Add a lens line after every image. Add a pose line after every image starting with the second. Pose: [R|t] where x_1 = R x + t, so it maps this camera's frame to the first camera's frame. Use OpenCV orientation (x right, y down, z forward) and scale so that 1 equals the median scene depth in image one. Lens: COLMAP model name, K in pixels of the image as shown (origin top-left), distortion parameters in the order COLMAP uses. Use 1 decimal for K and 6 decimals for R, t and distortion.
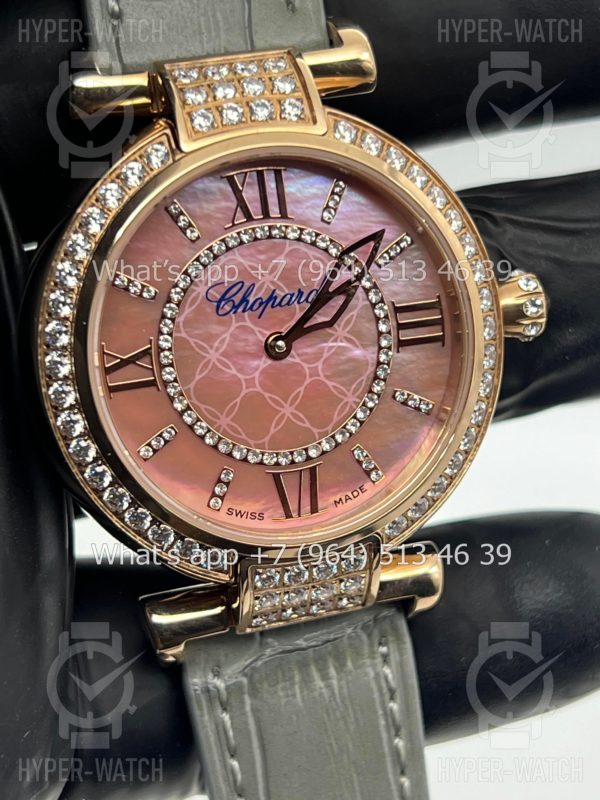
lens RADIAL K [[1790.0, 0, 305.2], [0, 1790.0, 401.3], [0, 0, 1]] dist [0.116111, 0.000000]
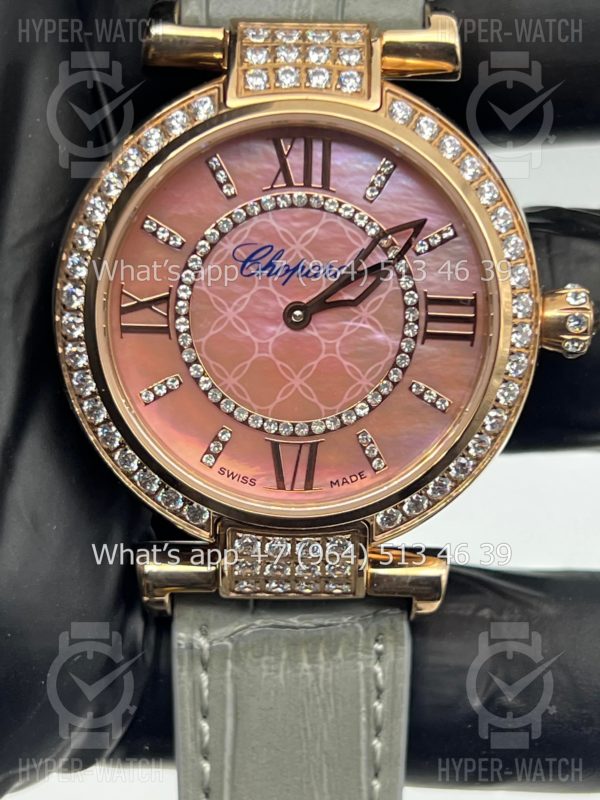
lens RADIAL K [[1790.0, 0, 288.2], [0, 1790.0, 383.2], [0, 0, 1]] dist [0.116111, 0.000000]
pose [[0.956459, 0.172832, -0.235192, 0.218224], [-0.177201, 0.984171, 0.002598, 0.004188], [0.231918, 0.039192, 0.971945, 0.036703]]
